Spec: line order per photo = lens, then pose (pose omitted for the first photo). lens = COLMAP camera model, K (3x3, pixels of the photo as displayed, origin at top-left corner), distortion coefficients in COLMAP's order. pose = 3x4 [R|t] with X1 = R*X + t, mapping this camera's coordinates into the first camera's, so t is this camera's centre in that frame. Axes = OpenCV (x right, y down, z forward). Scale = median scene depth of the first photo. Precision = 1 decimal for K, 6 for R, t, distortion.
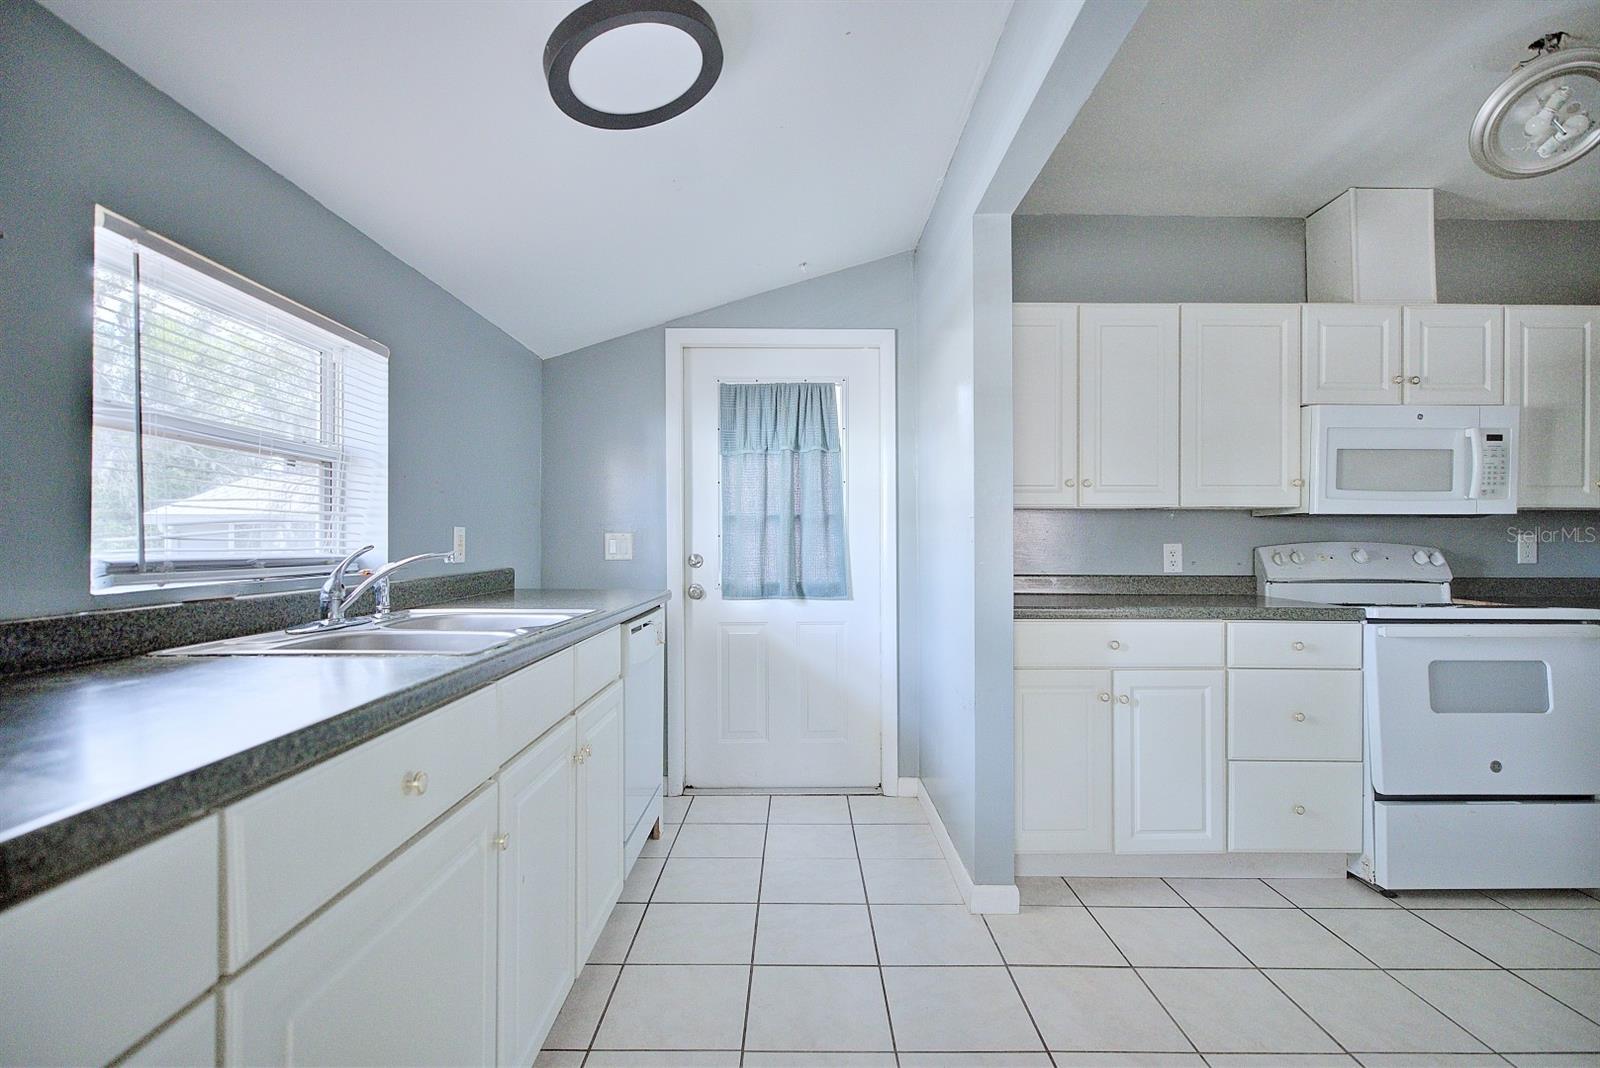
lens RADIAL K [[743.6, 0, 802.4], [0, 743.6, 537.8], [0, 0, 1]] dist [0.004638, -0.000950]
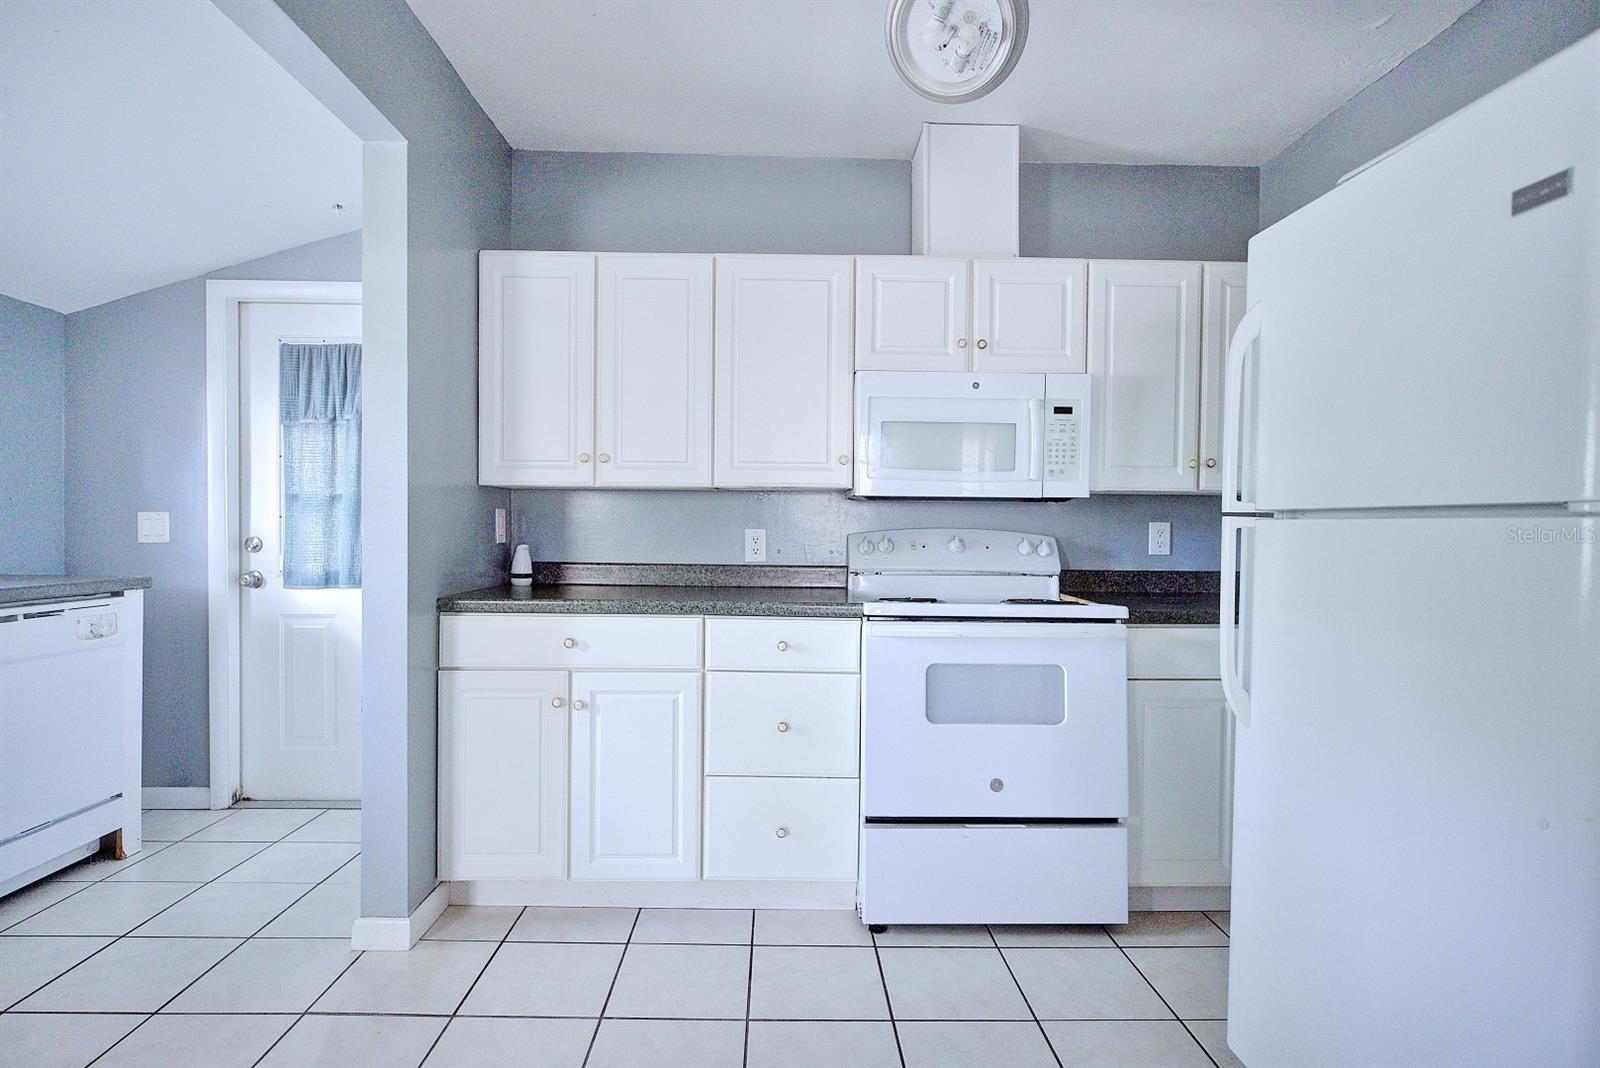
lens RADIAL K [[820.8, 0, 795.5], [0, 820.8, 533.2], [0, 0, 1]] dist [-0.008596, 0.001061]
pose [[0.999962, 0.008544, -0.001779, 0.600260], [-0.008527, 0.999918, 0.009572, 0.003312], [0.001861, -0.009556, 0.999953, 0.034734]]
